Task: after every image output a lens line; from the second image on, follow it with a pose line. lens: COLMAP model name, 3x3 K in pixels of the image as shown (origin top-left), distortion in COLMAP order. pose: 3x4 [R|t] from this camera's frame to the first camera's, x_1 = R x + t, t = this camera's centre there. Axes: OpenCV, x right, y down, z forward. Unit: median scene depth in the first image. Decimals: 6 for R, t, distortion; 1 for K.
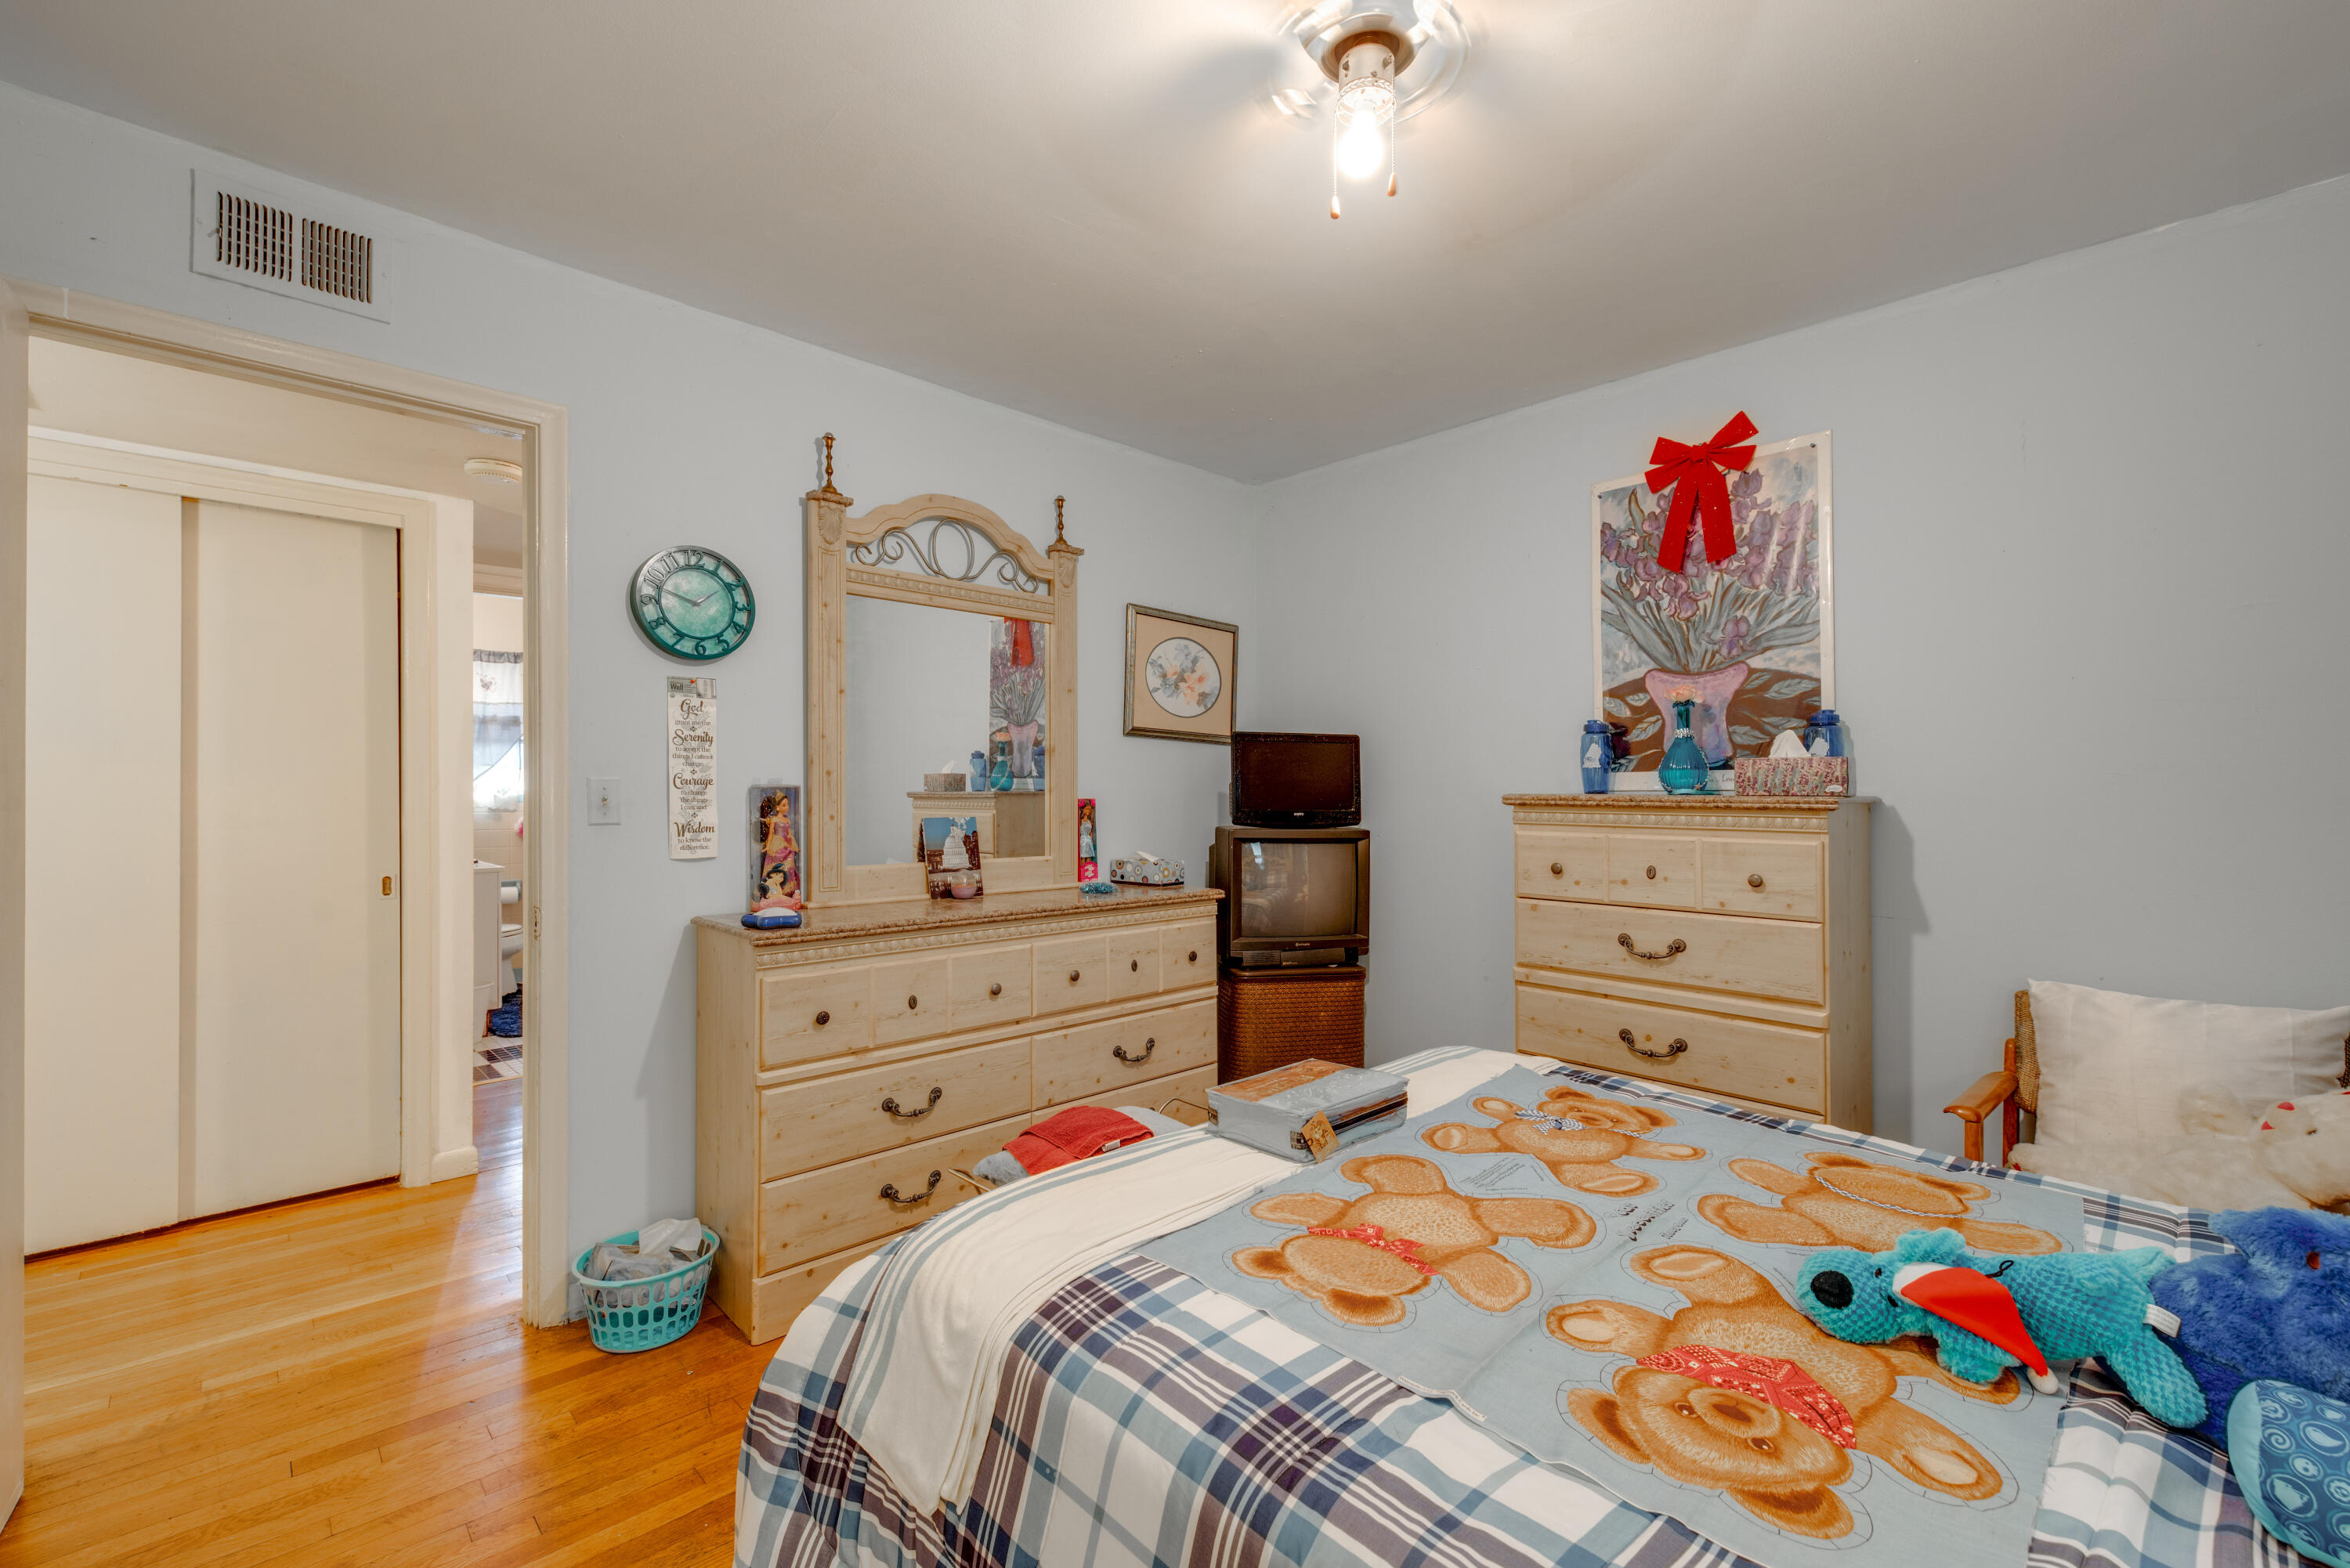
lens RADIAL K [[1000.8, 0, 1176.9], [0, 1000.8, 796.6], [0, 0, 1]] dist [0.015025, -0.004577]
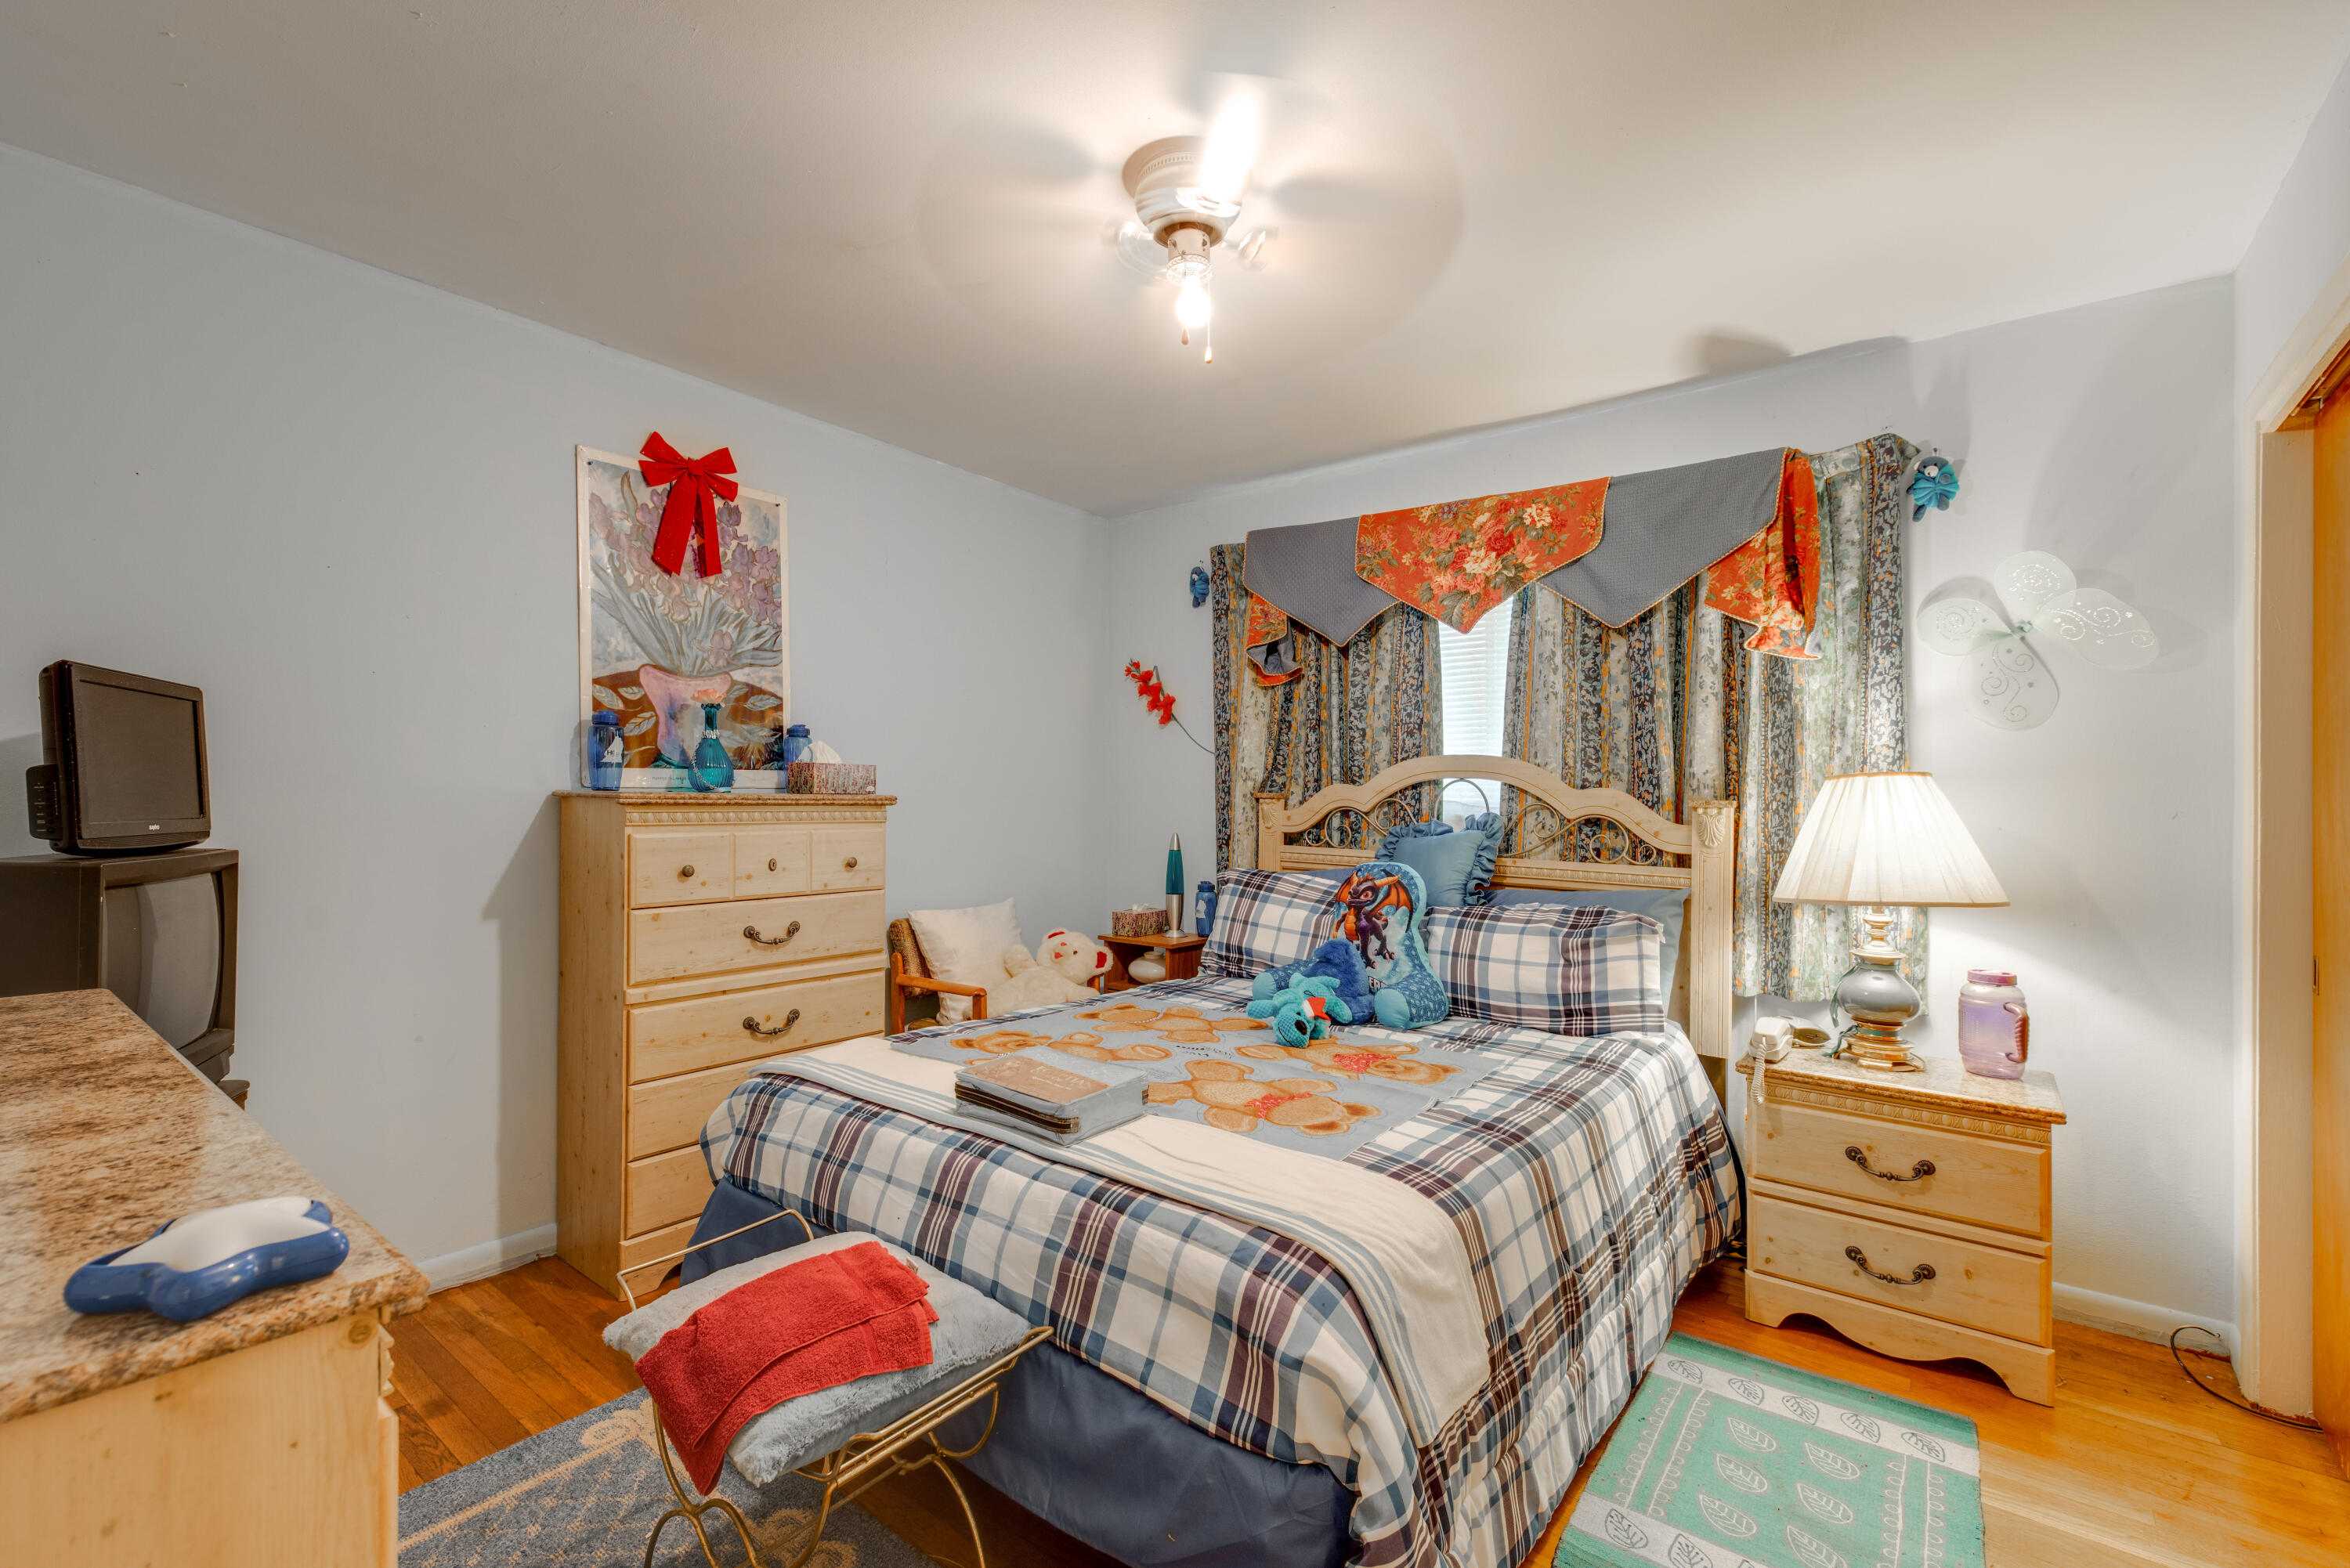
lens RADIAL K [[1000.8, 0, 1177.4], [0, 1000.8, 787.5], [0, 0, 1]] dist [0.015025, -0.004577]
pose [[-0.134759, 0.000760, 0.990878, -0.607853], [-0.008494, 0.999962, -0.001922, -0.008979], [-0.990842, -0.008676, -0.134748, 0.654662]]
